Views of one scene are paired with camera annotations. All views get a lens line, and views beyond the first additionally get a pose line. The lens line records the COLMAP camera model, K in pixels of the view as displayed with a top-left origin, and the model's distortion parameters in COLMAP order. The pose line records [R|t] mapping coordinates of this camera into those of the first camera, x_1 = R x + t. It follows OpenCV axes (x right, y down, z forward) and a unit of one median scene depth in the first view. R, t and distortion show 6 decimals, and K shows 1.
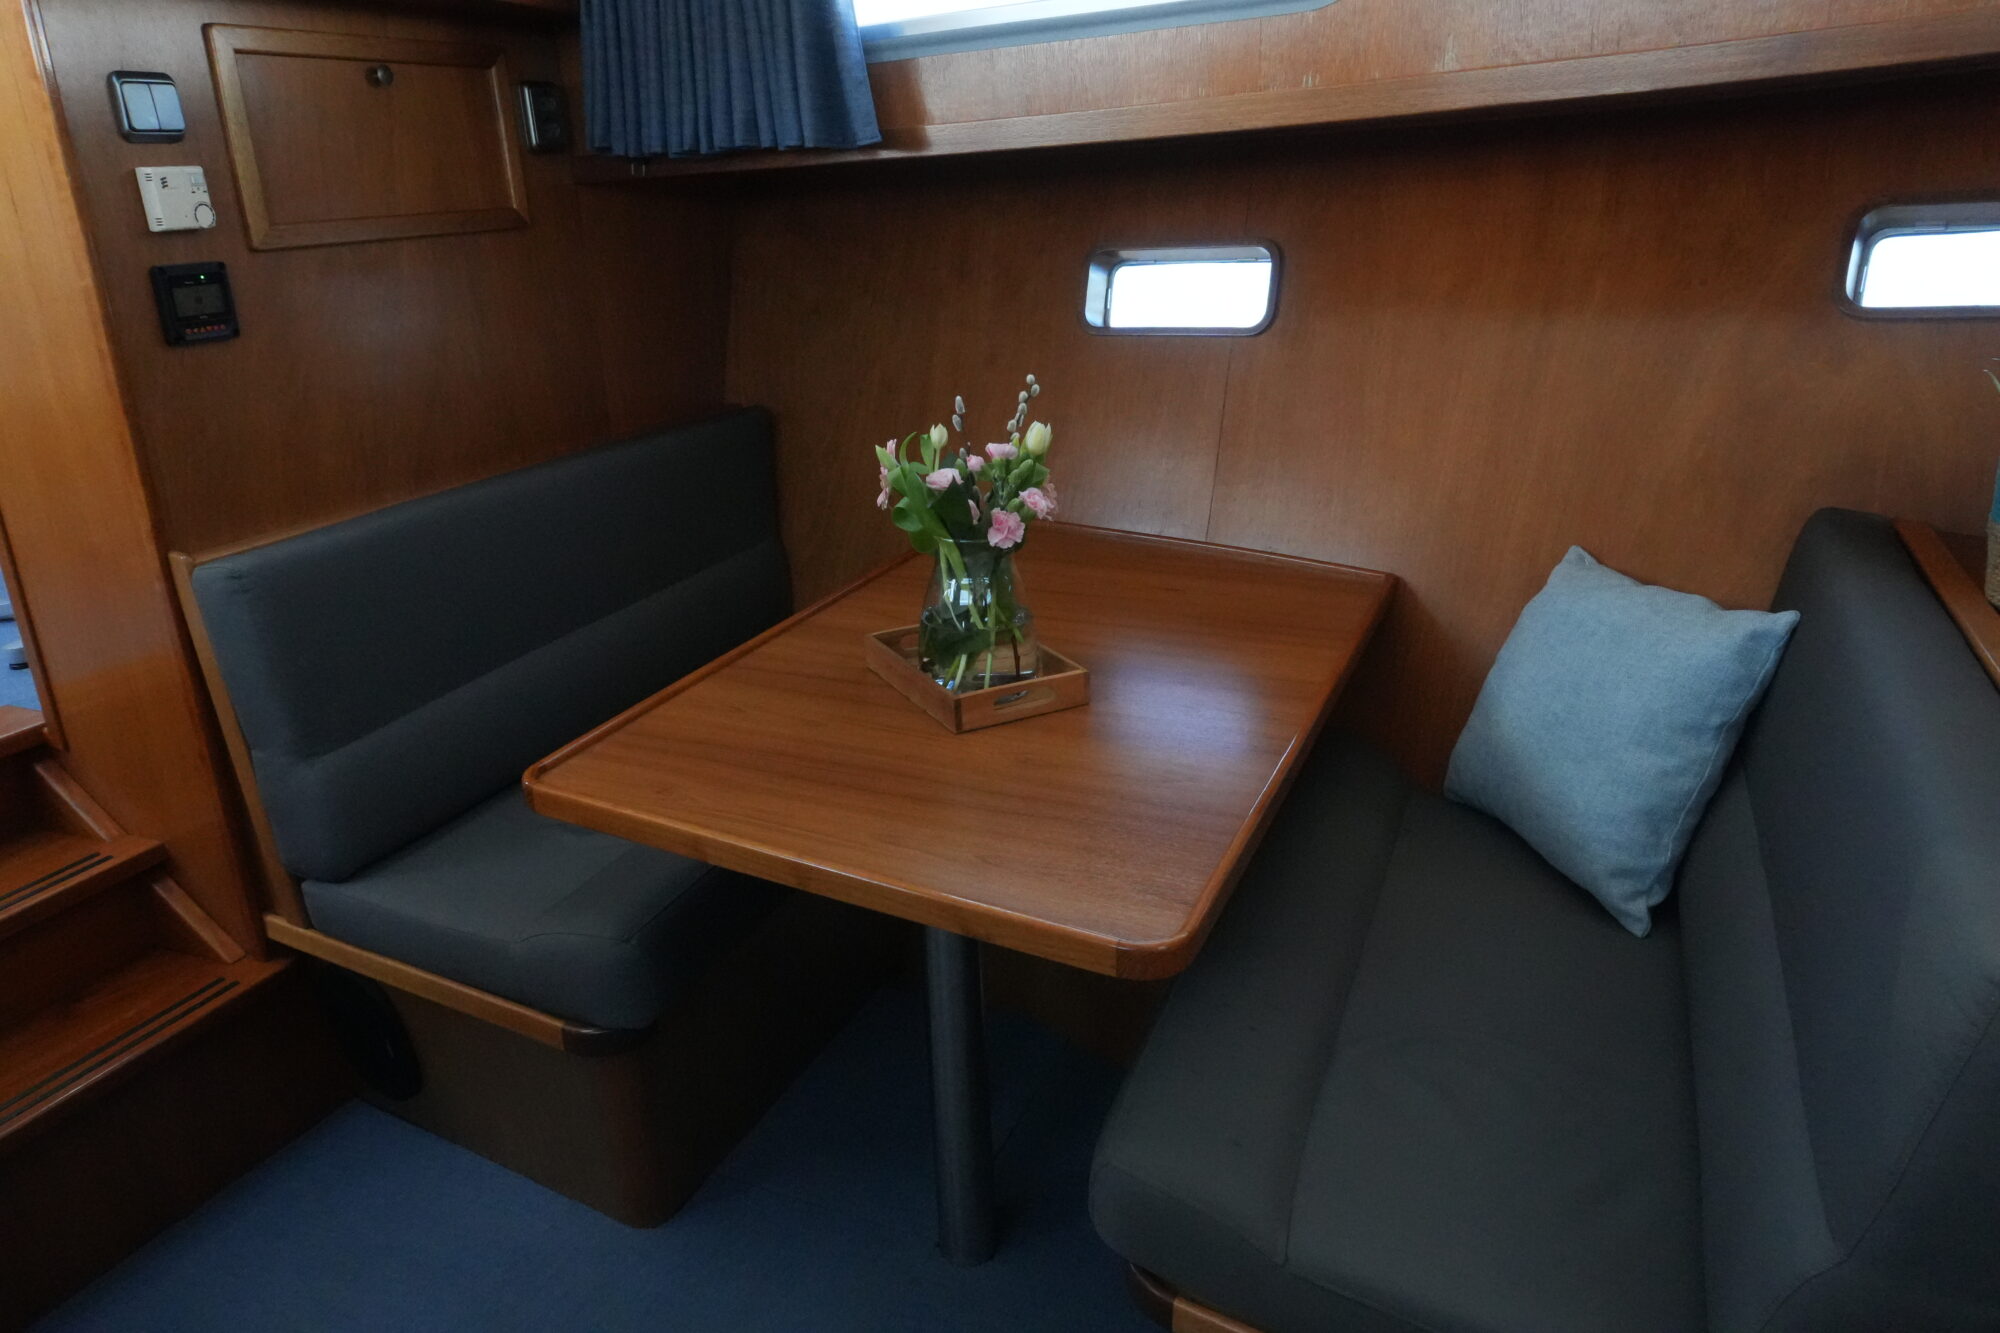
lens RADIAL K [[1361.1, 0, 1003.1], [0, 1361.1, 659.8], [0, 0, 1]] dist [-0.045638, 0.032499]
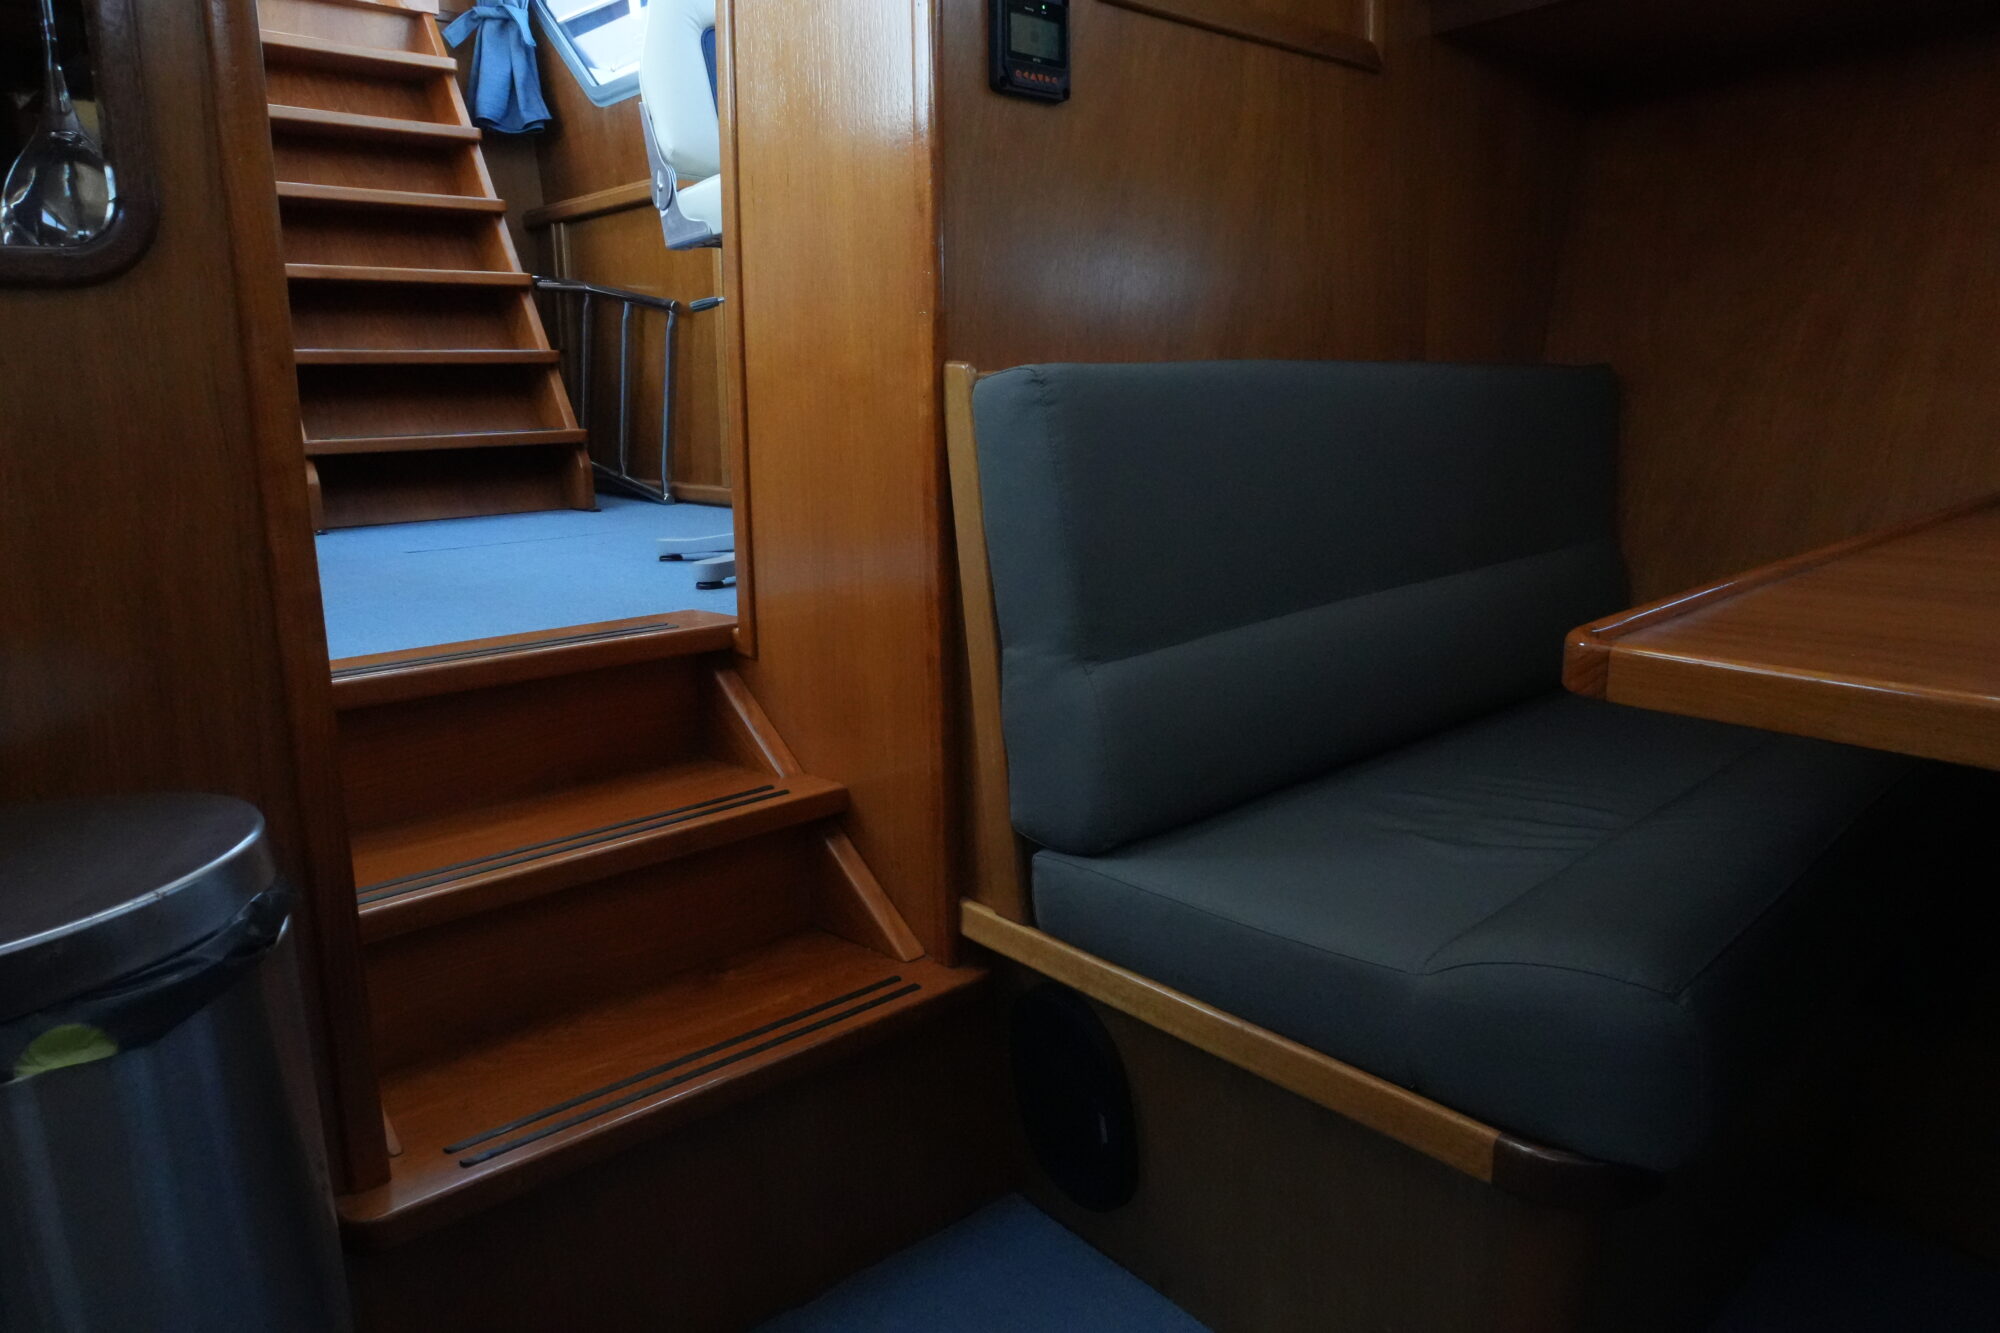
lens RADIAL K [[1361.1, 0, 984.3], [0, 1361.1, 656.3], [0, 0, 1]] dist [-0.045638, 0.032499]
pose [[0.920770, 0.092166, -0.379063, -0.277748], [-0.146670, 0.982187, -0.117461, 0.145705], [0.361484, 0.163752, 0.917886, 0.321869]]
